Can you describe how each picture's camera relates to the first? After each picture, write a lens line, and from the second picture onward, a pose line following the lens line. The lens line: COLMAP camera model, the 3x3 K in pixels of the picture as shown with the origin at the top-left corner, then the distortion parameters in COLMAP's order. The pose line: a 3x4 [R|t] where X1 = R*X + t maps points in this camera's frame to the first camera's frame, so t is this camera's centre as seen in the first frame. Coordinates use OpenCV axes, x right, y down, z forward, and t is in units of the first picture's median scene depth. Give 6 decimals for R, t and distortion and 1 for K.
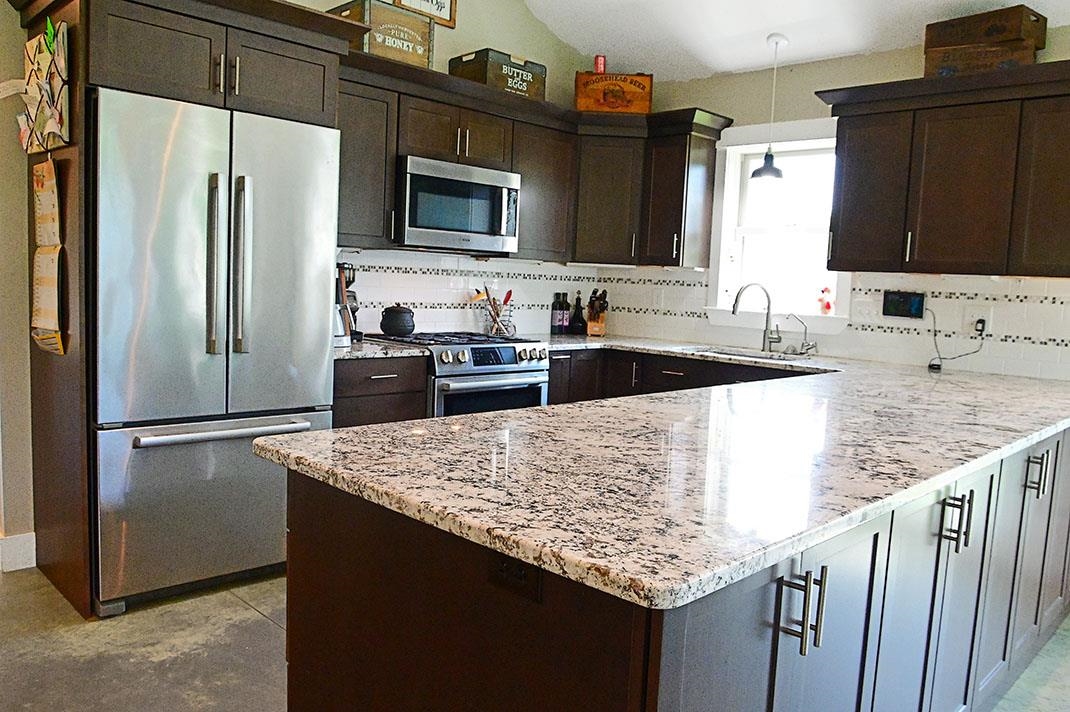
lens RADIAL K [[800.6, 0, 534.2], [0, 800.6, 358.8], [0, 0, 1]] dist [-0.049786, 0.005614]
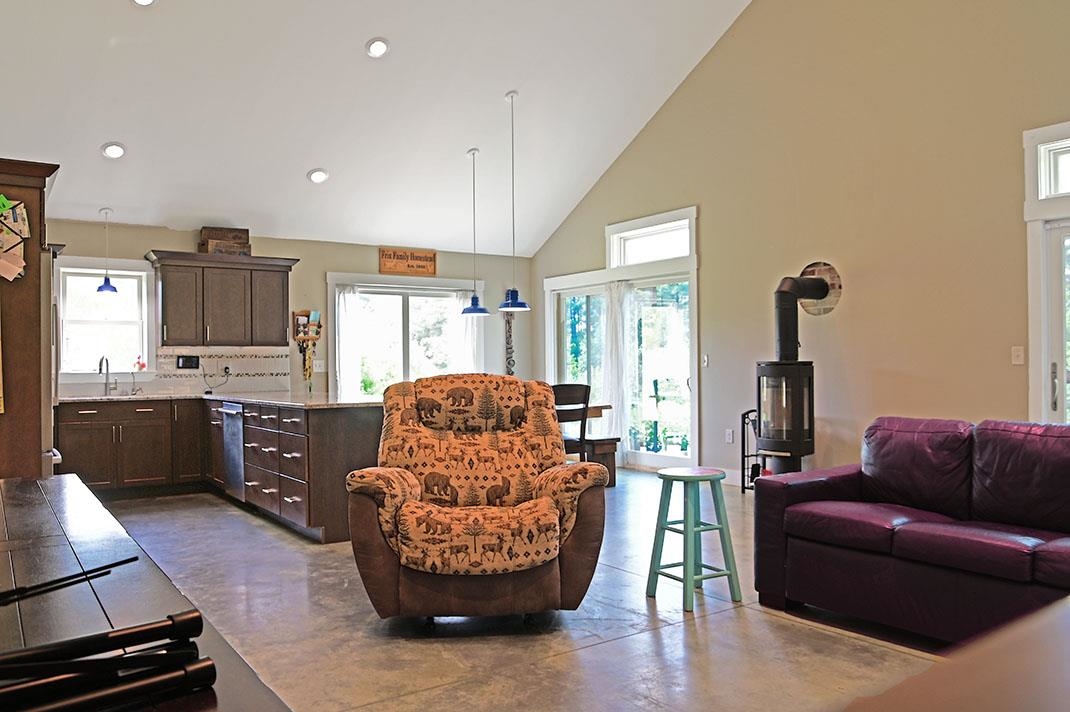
lens RADIAL K [[800.6, 0, 536.1], [0, 800.6, 358.5], [0, 0, 1]] dist [-0.049786, 0.005614]
pose [[0.172951, -0.034856, 0.984314, -1.229948], [0.117909, 0.992919, 0.014443, -0.005409], [-0.977847, 0.113562, 0.175836, -0.162735]]
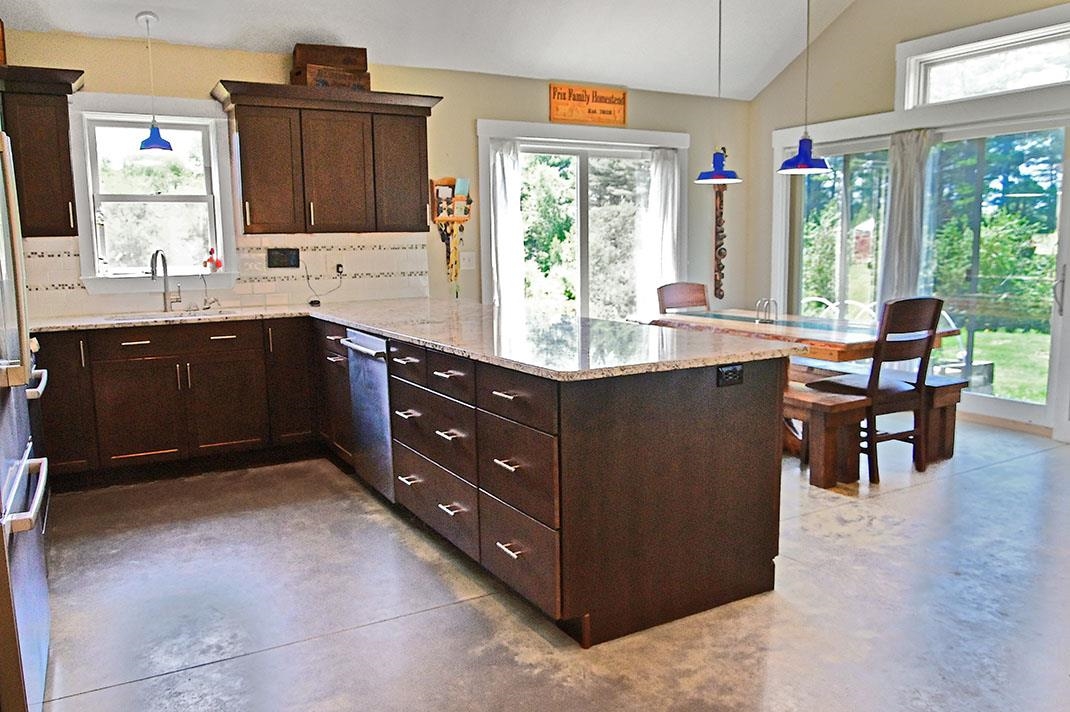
lens RADIAL K [[800.6, 0, 533.9], [0, 800.6, 356.4], [0, 0, 1]] dist [-0.049786, 0.005614]
pose [[0.263623, -0.179819, 0.947717, -0.647242], [0.122234, 0.980779, 0.152091, -0.056182], [-0.956850, 0.075749, 0.280535, 0.249053]]
